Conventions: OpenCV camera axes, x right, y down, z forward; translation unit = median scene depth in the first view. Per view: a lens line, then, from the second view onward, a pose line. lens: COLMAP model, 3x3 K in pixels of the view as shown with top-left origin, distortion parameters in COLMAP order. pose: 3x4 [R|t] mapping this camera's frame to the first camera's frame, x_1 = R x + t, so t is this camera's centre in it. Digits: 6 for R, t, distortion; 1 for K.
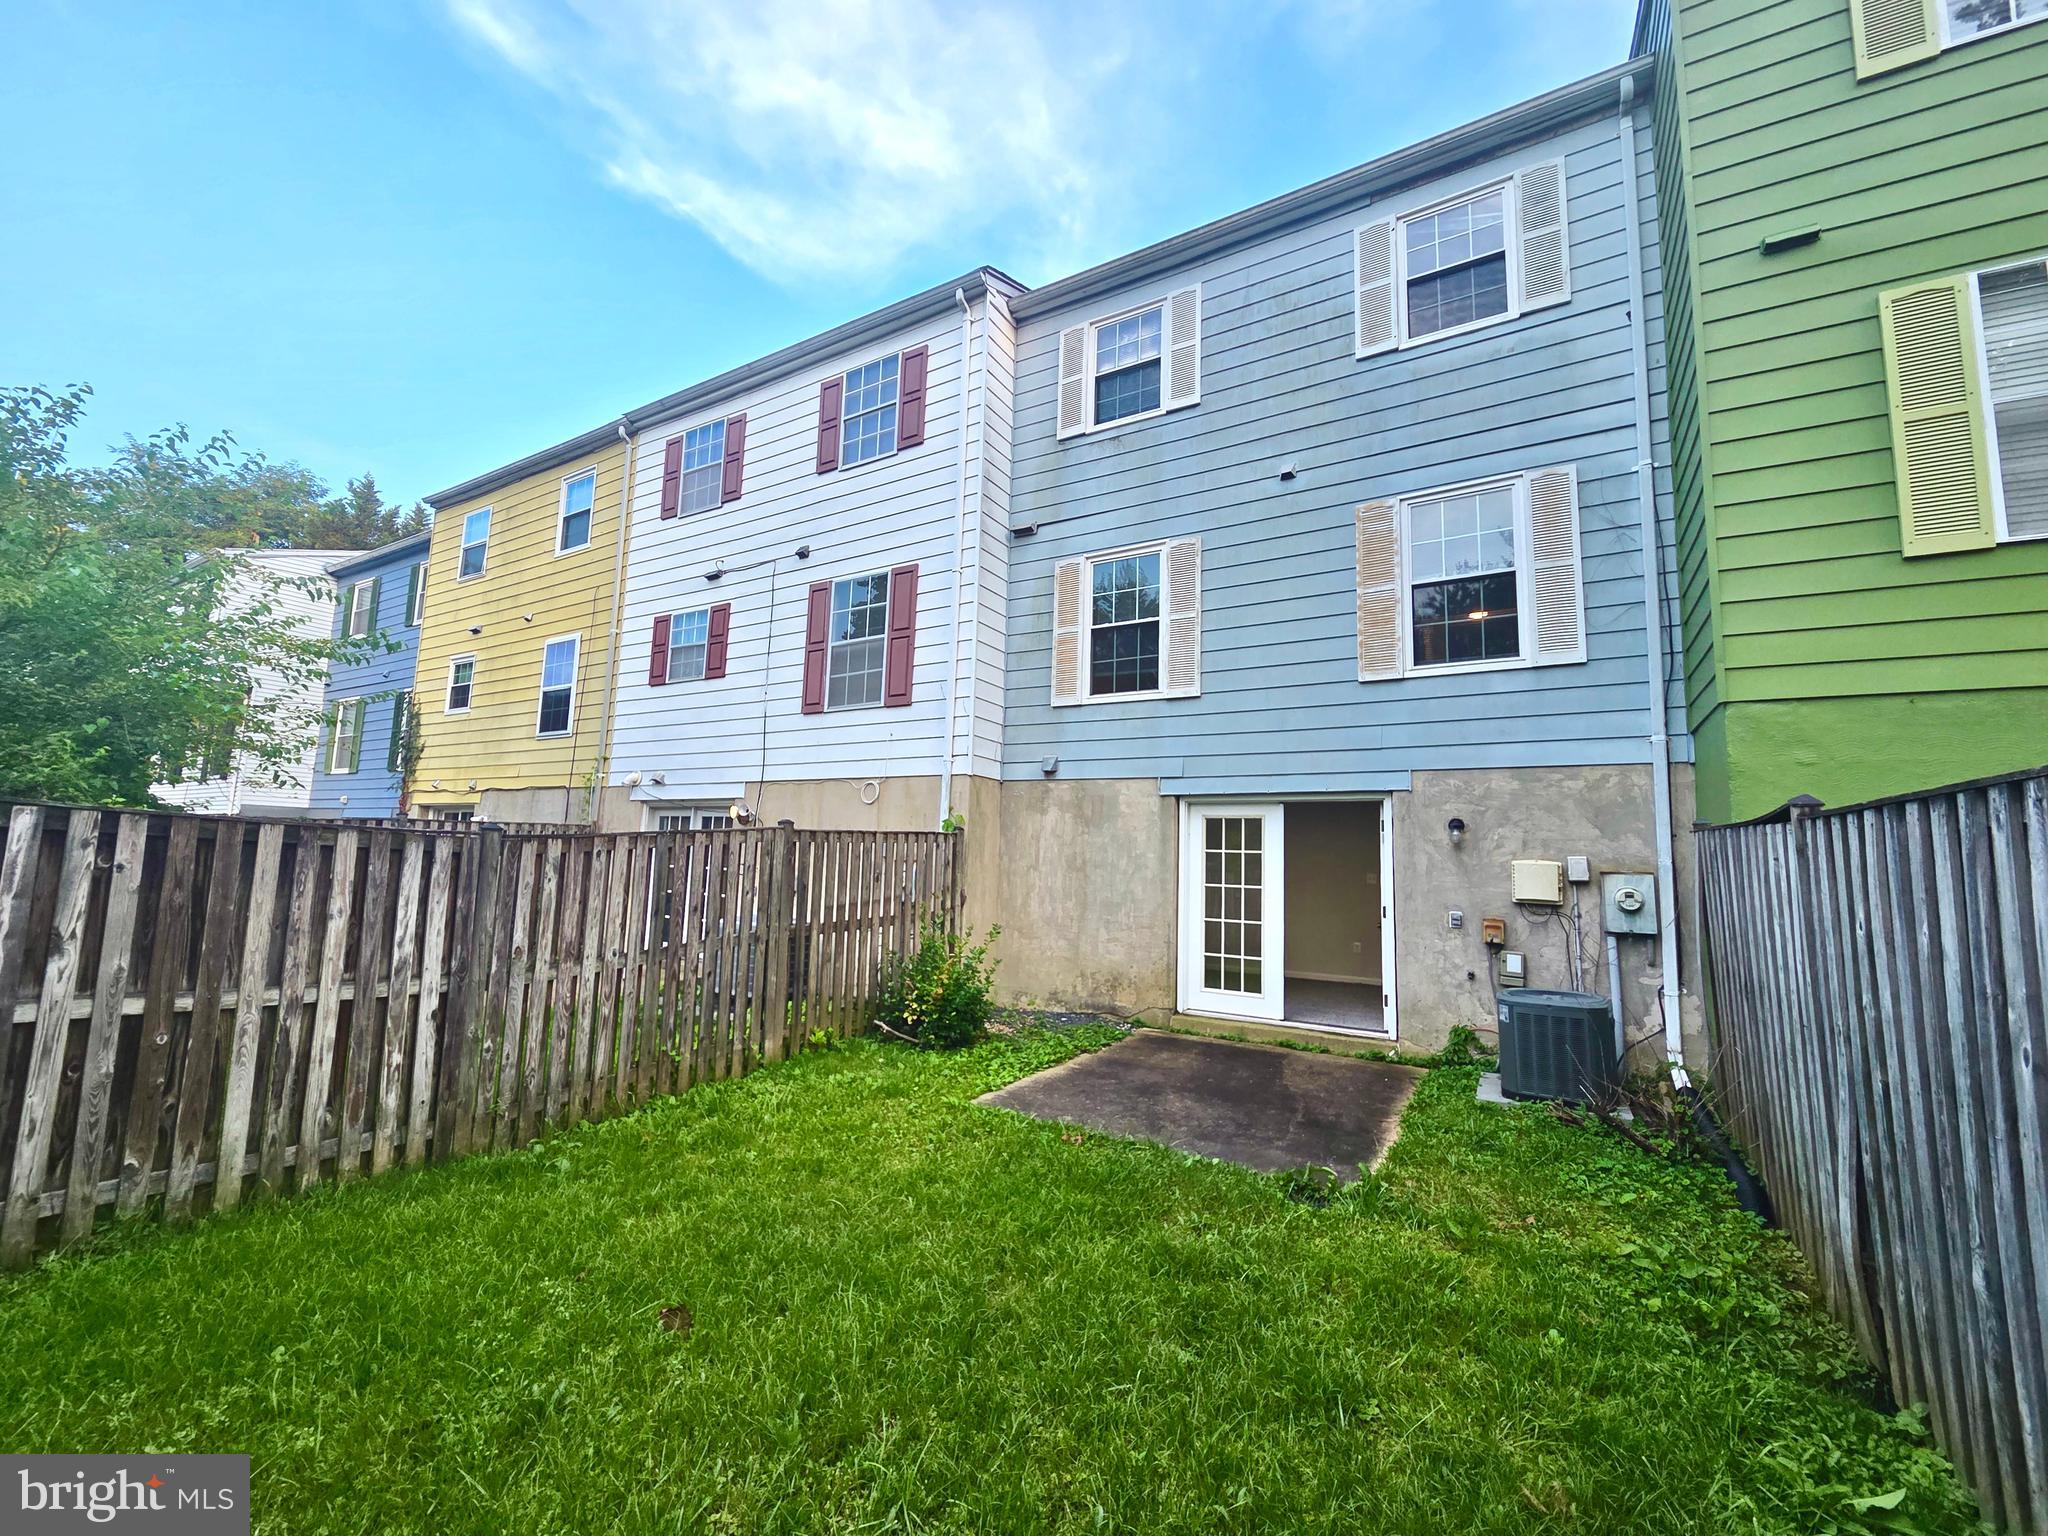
lens RADIAL K [[842.0, 0, 1023.7], [0, 842.0, 766.6], [0, 0, 1]] dist [0.003258, -0.000256]
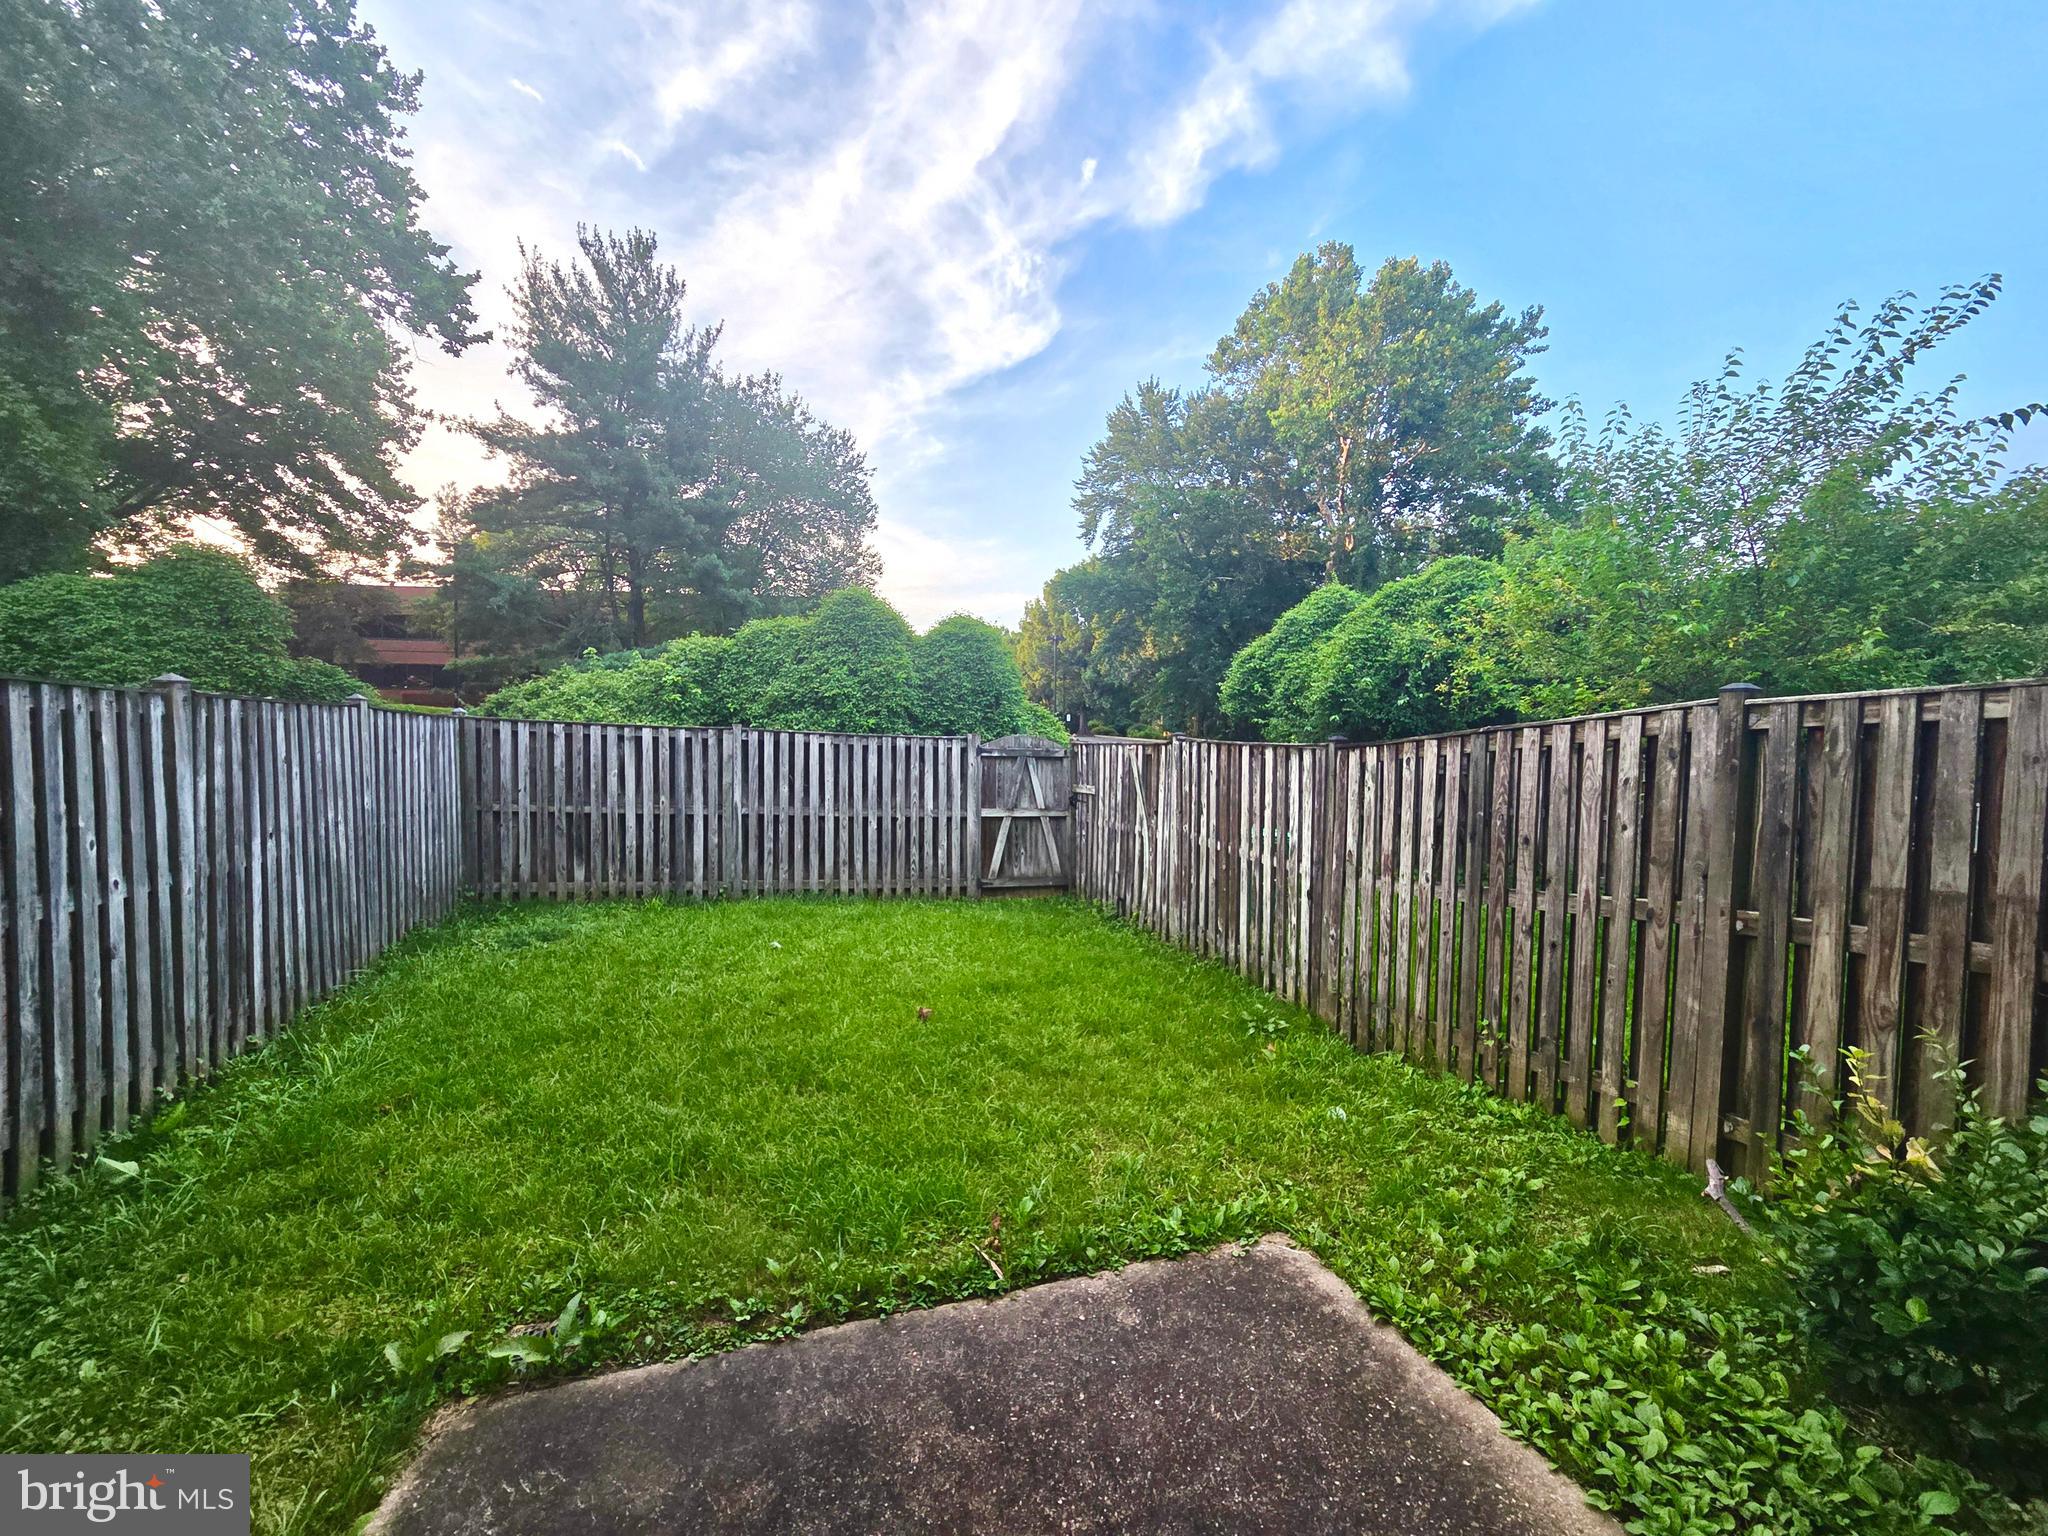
lens RADIAL K [[842.0, 0, 1024.5], [0, 842.0, 777.3], [0, 0, 1]] dist [0.003258, -0.000256]
pose [[-0.642735, -0.009608, -0.766029, 0.491057], [0.060867, 0.996120, -0.063564, 0.175114], [0.763667, -0.087481, -0.639656, 1.449724]]
